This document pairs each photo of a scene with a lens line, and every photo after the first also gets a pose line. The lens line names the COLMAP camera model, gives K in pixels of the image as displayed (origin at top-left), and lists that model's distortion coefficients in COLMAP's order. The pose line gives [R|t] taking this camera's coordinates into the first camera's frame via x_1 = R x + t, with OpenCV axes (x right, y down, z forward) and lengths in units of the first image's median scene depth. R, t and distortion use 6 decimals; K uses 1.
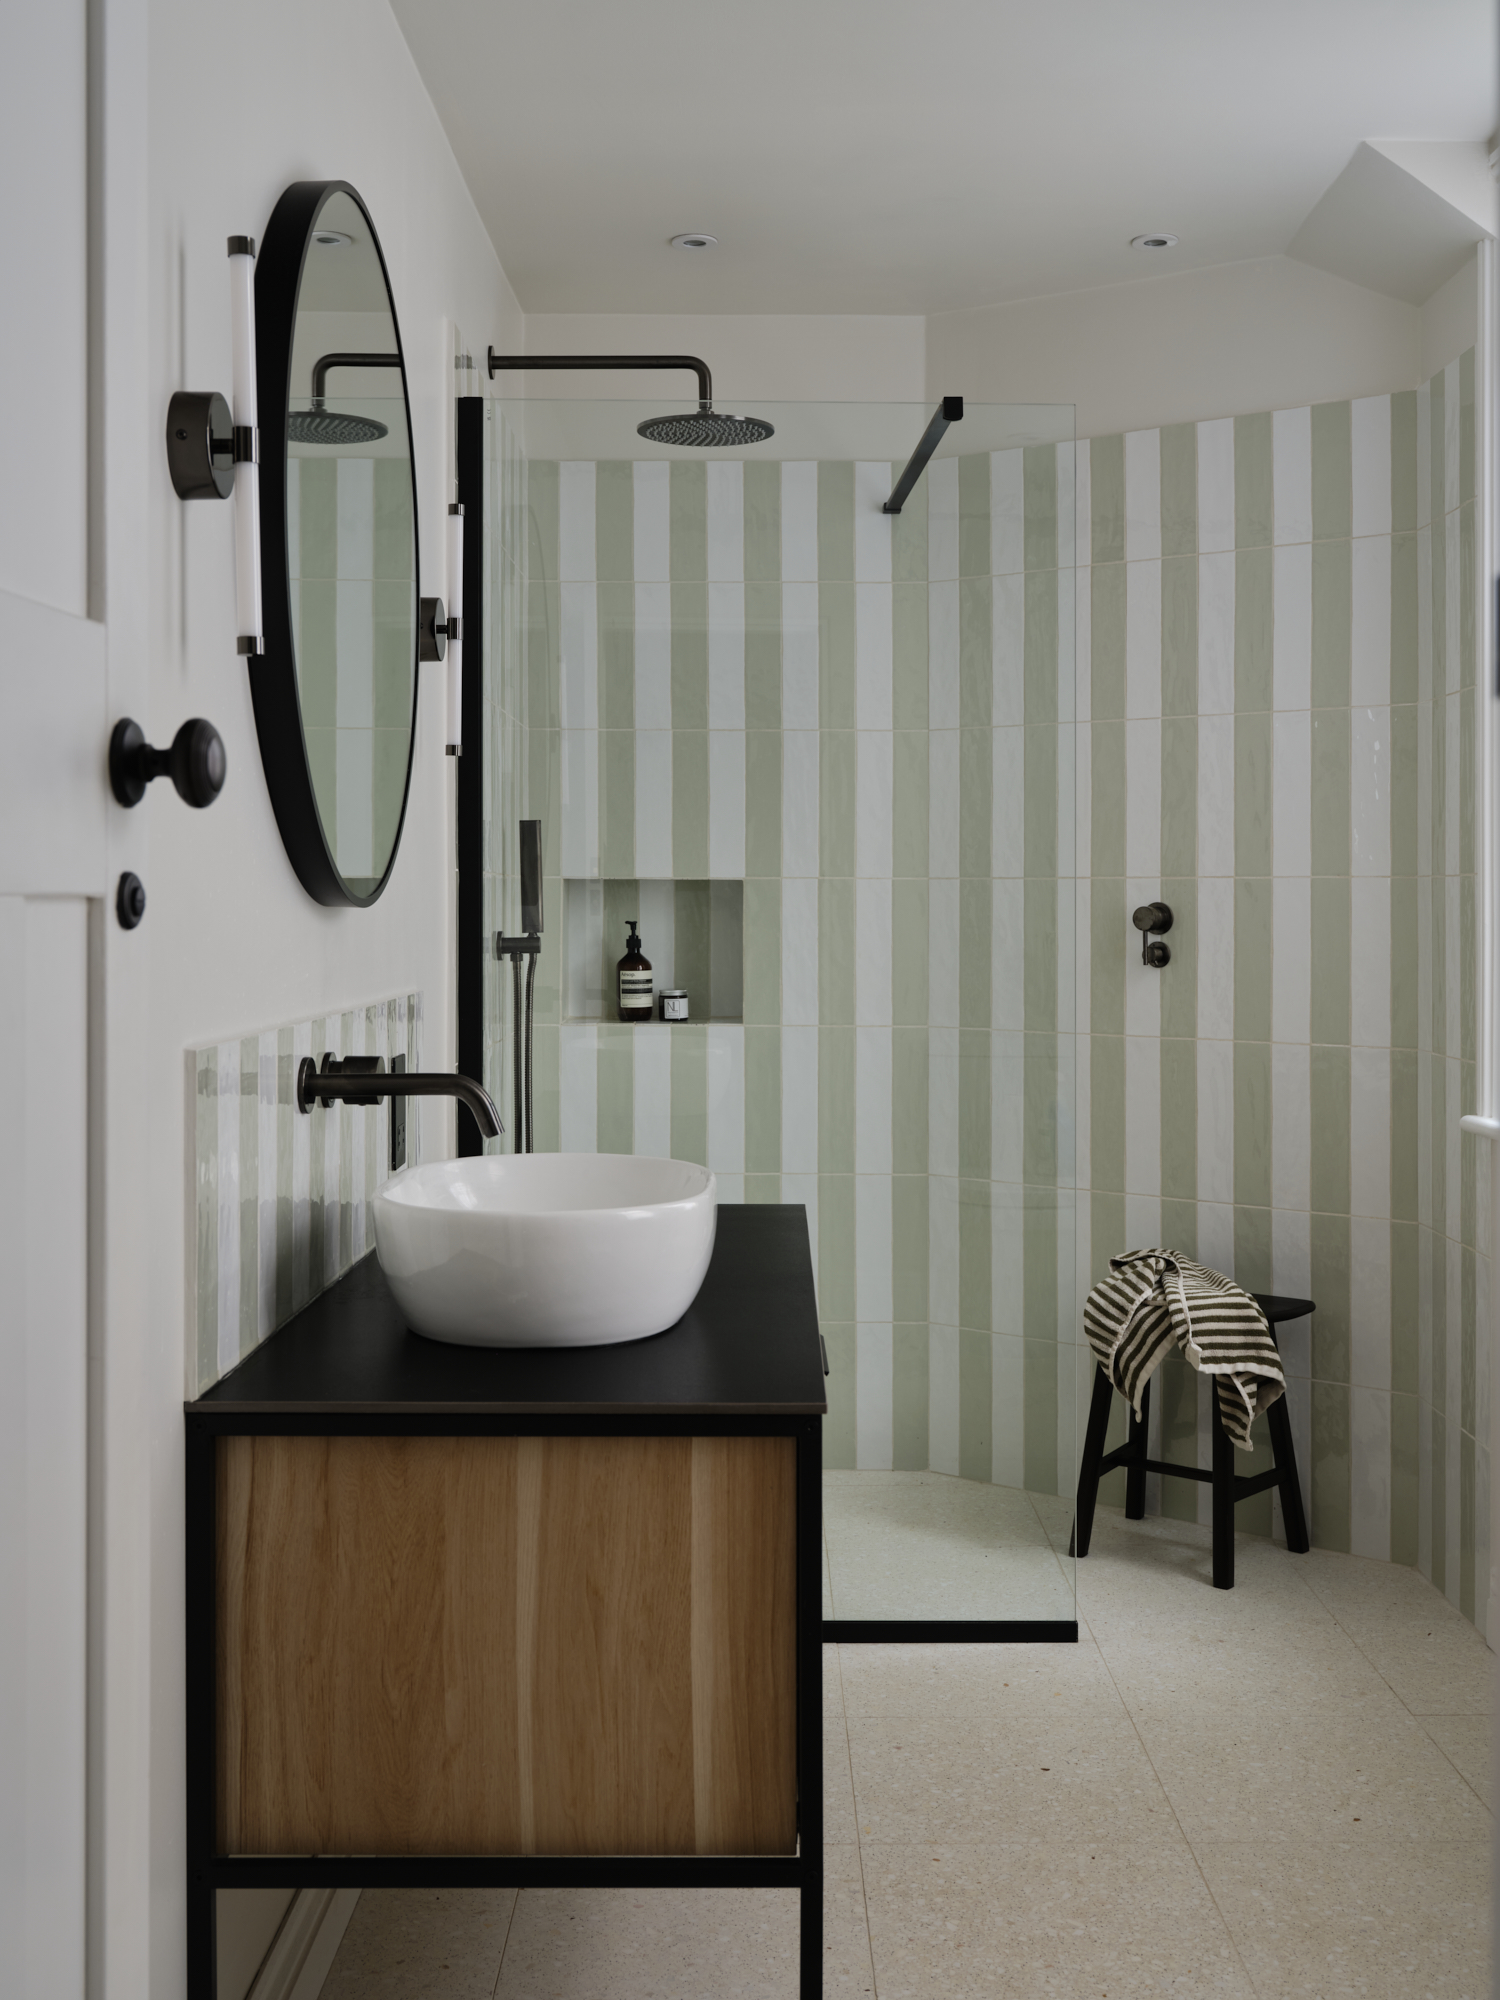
lens RADIAL K [[2035.9, 0, 745.7], [0, 2035.9, 1007.9], [0, 0, 1]] dist [0.026418, 0.000000]
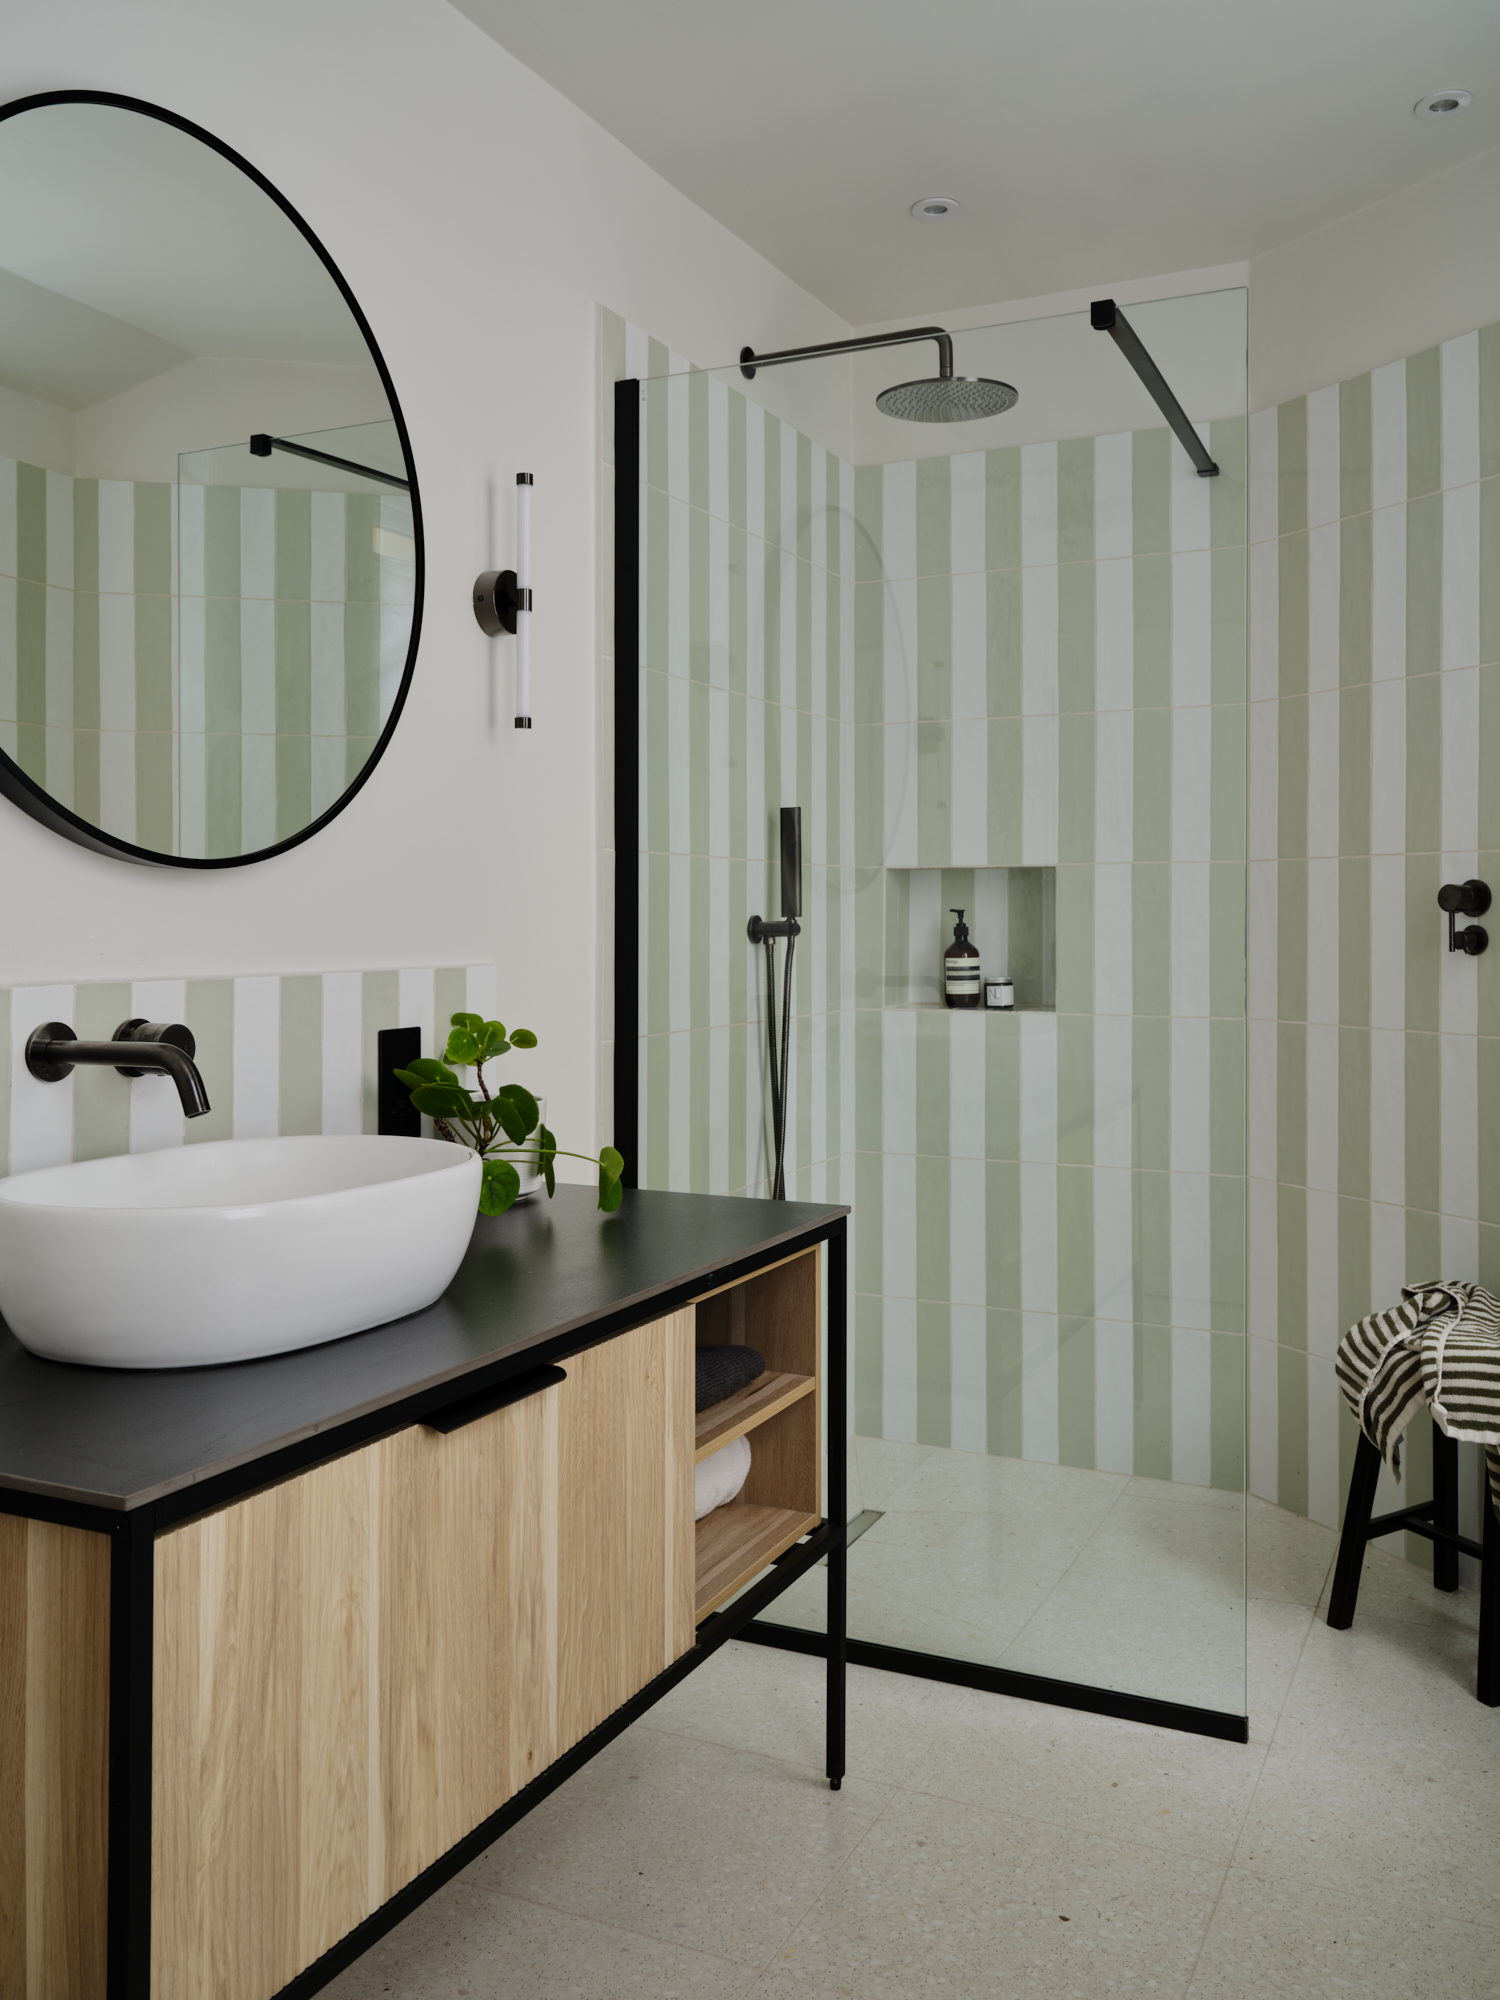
lens RADIAL K [[1631.8, 0, 757.1], [0, 1631.8, 982.0], [0, 0, 1]] dist [0.048739, -0.025448]
pose [[0.909778, 0.013485, -0.414877, 0.231591], [-0.019220, 0.999769, -0.009651, 0.004411], [0.414651, 0.016754, 0.909826, 0.257270]]
